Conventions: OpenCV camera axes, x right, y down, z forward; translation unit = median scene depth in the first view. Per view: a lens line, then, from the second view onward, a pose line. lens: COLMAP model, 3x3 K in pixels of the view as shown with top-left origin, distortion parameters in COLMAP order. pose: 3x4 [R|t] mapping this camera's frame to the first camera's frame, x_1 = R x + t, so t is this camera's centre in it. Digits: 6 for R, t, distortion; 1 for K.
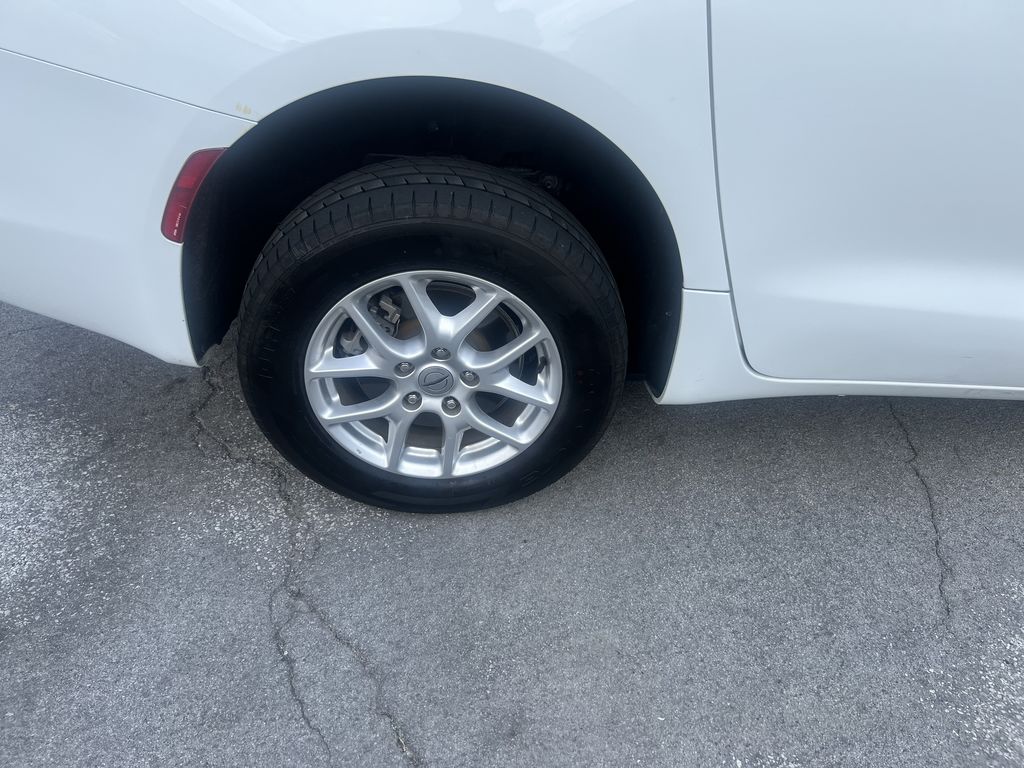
lens RADIAL K [[770.4, 0, 511.7], [0, 770.4, 379.5], [0, 0, 1]] dist [0.047180, -0.059618]
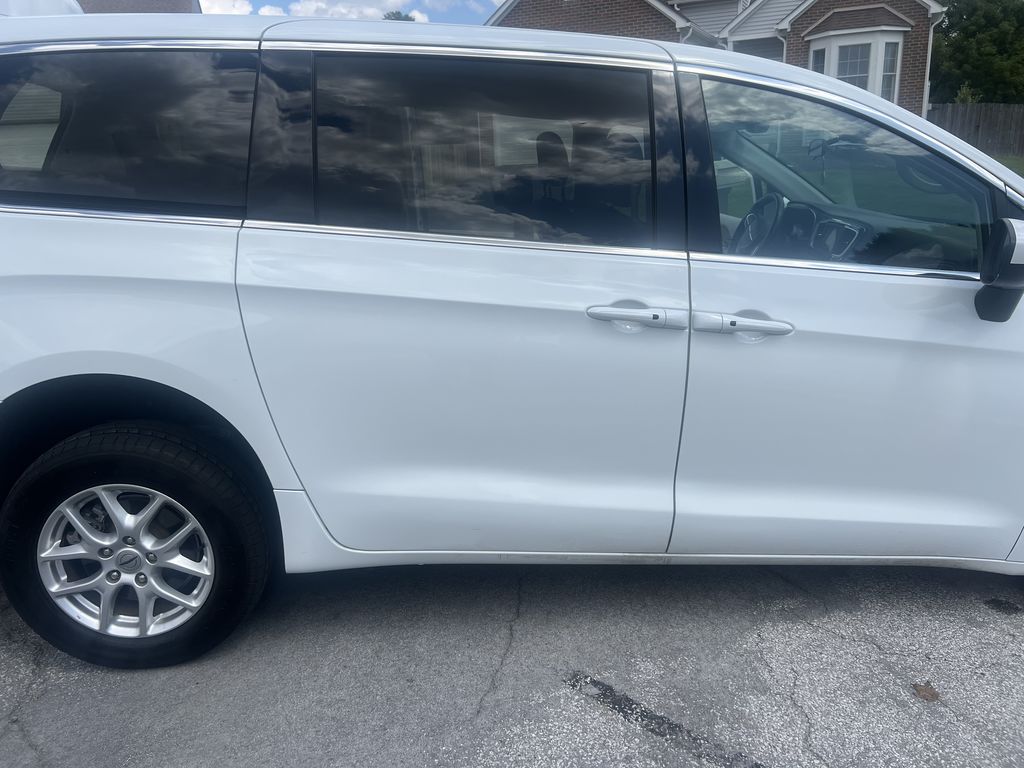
lens RADIAL K [[770.4, 0, 516.0], [0, 770.4, 385.4], [0, 0, 1]] dist [0.047180, -0.059618]
pose [[0.999081, -0.036211, 0.022936, 0.629100], [0.041986, 0.934461, -0.353582, 0.247235], [-0.008630, 0.354220, 0.935122, -0.544263]]
